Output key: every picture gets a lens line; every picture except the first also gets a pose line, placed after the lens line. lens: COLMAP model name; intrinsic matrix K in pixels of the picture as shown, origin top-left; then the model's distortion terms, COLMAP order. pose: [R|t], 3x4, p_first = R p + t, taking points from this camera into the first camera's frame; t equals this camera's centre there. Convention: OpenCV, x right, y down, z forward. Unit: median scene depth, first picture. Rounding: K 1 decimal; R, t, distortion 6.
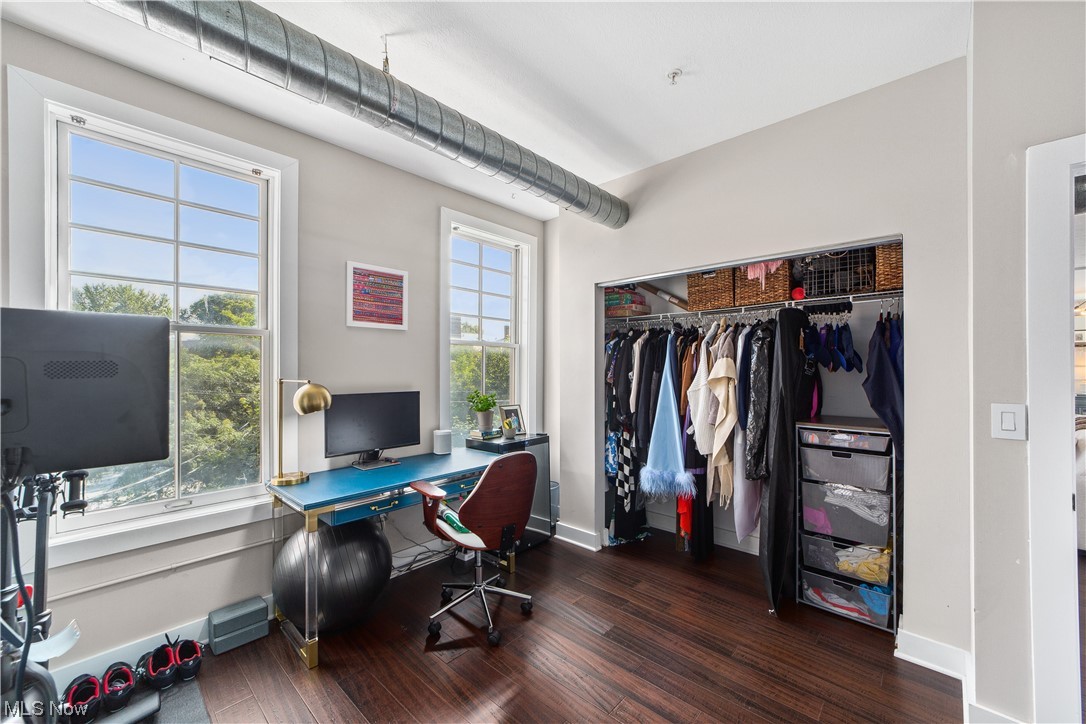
lens RADIAL K [[427.7, 0, 541.0], [0, 427.7, 364.5], [0, 0, 1]] dist [-0.012225, 0.006782]
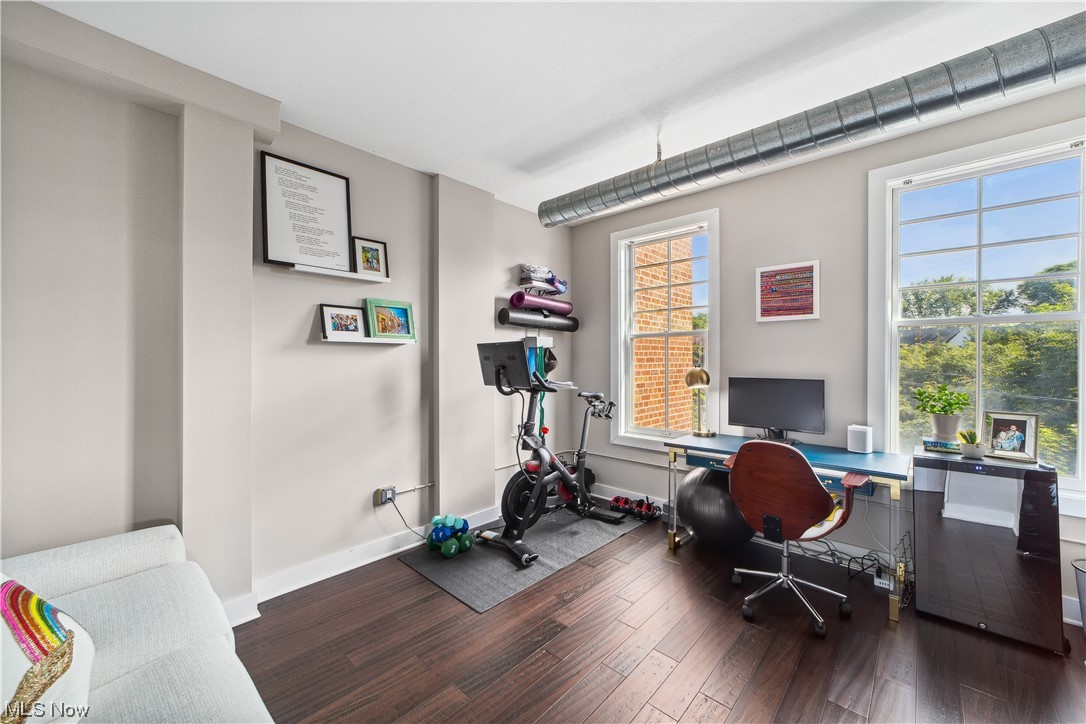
lens RADIAL K [[423.9, 0, 547.2], [0, 423.9, 355.1], [0, 0, 1]] dist [-0.013733, 0.007931]
pose [[0.003925, -0.006254, -0.999973, 0.684282], [0.010443, 0.999926, -0.006213, 0.004911], [0.999938, -0.010418, 0.003990, 0.364124]]
